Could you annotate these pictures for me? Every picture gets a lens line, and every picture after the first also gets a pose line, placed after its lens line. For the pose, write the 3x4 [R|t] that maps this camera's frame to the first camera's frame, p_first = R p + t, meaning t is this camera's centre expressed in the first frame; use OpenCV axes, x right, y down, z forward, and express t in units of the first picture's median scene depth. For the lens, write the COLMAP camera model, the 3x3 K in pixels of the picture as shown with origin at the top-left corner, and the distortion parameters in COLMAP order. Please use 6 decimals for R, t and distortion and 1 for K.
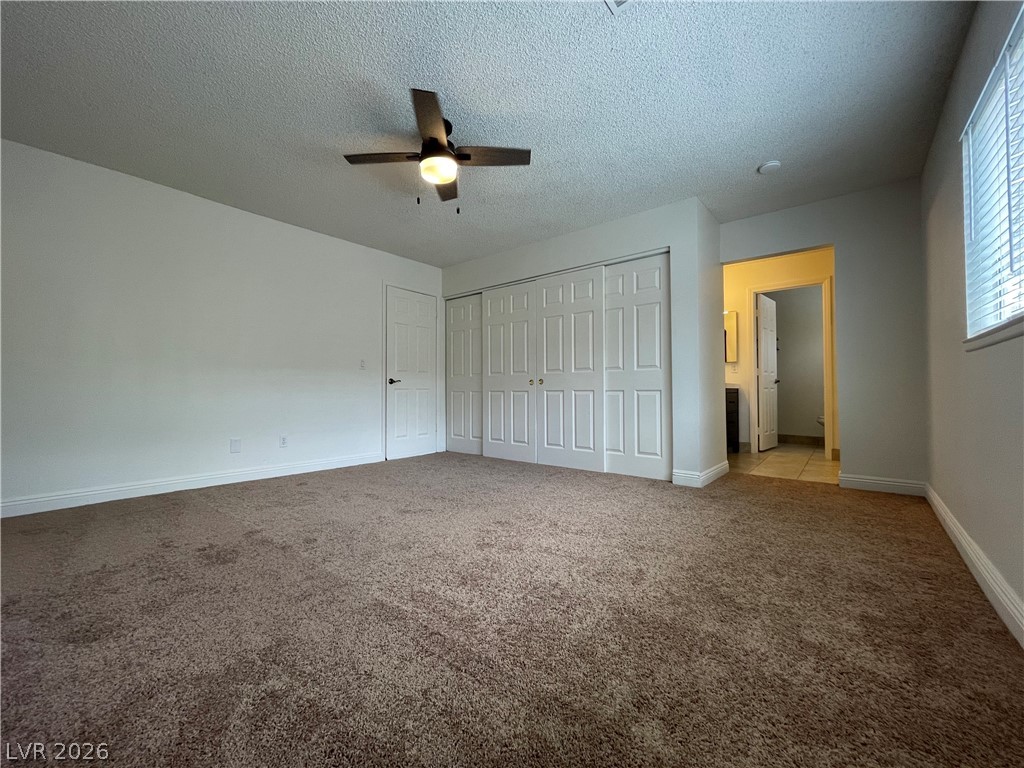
lens RADIAL K [[414.9, 0, 519.6], [0, 414.9, 382.9], [0, 0, 1]] dist [-0.002982, 0.001339]
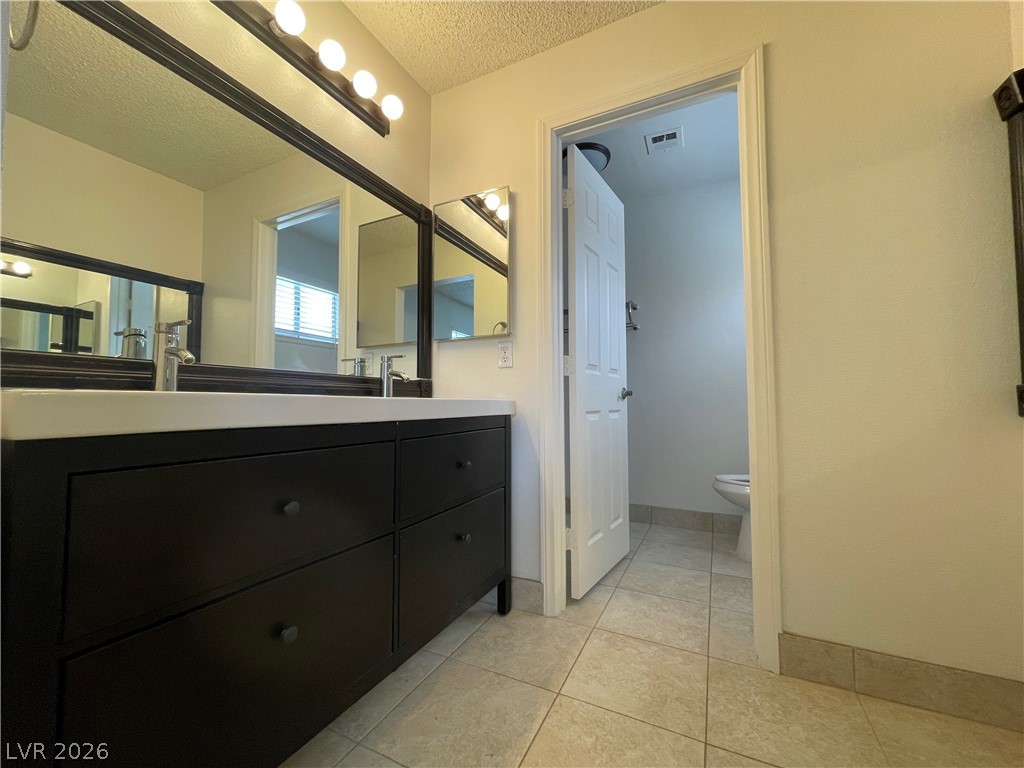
lens RADIAL K [[414.9, 0, 506.0], [0, 414.9, 383.7], [0, 0, 1]] dist [-0.002982, 0.001339]
pose [[0.981244, 0.006685, 0.192652, 0.453233], [-0.001570, 0.999642, -0.026694, -0.002750], [-0.192762, 0.025891, 0.980904, 0.663705]]
